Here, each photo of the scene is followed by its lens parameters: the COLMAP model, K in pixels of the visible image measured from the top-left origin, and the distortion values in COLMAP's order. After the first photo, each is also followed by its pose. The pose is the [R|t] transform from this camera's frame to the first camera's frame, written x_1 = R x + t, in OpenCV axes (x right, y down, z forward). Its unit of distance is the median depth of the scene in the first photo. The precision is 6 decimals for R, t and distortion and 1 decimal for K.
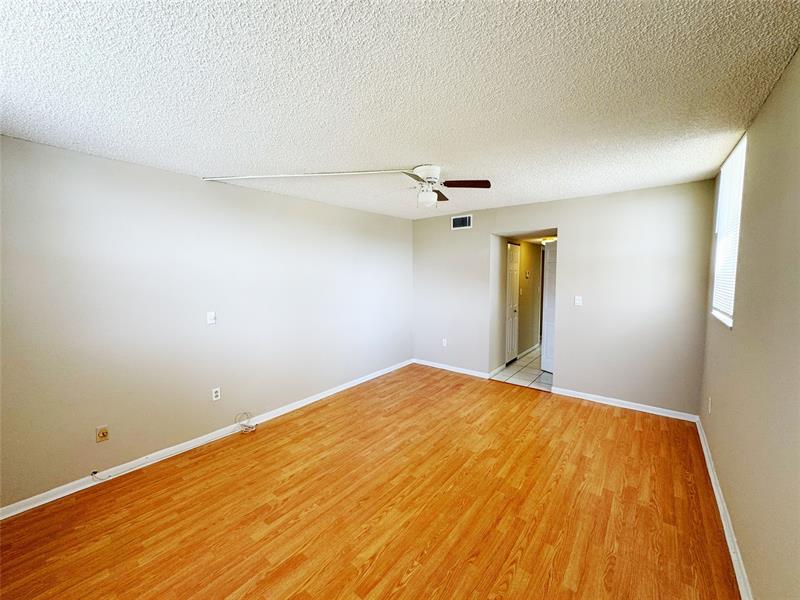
lens RADIAL K [[309.2, 0, 400.0], [0, 309.2, 300.0], [0, 0, 1]] dist [0.021345, -0.000083]
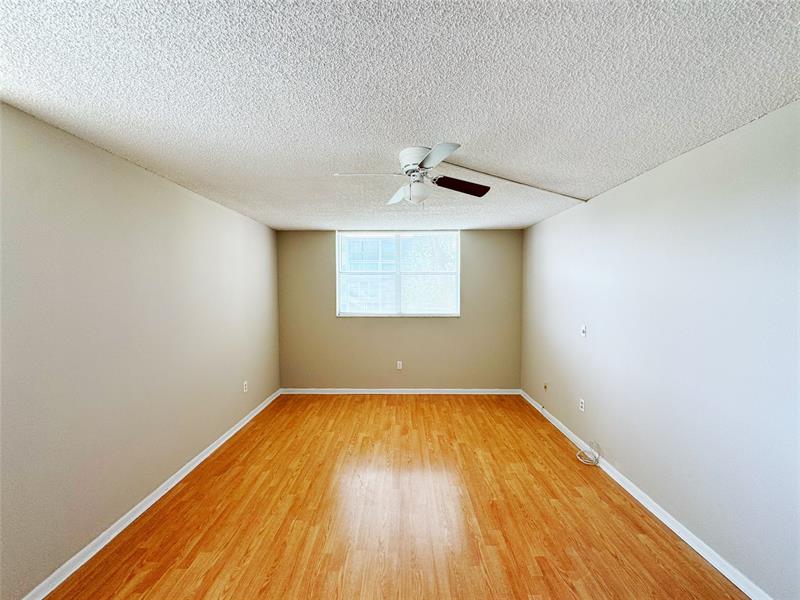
lens RADIAL K [[309.2, 0, 400.0], [0, 309.2, 300.0], [0, 0, 1]] dist [0.021345, -0.000083]
pose [[-0.767420, 0.031225, -0.640384, 0.726037], [-0.046536, 0.993466, 0.104209, -0.172430], [0.639453, 0.109773, -0.760953, 1.865046]]
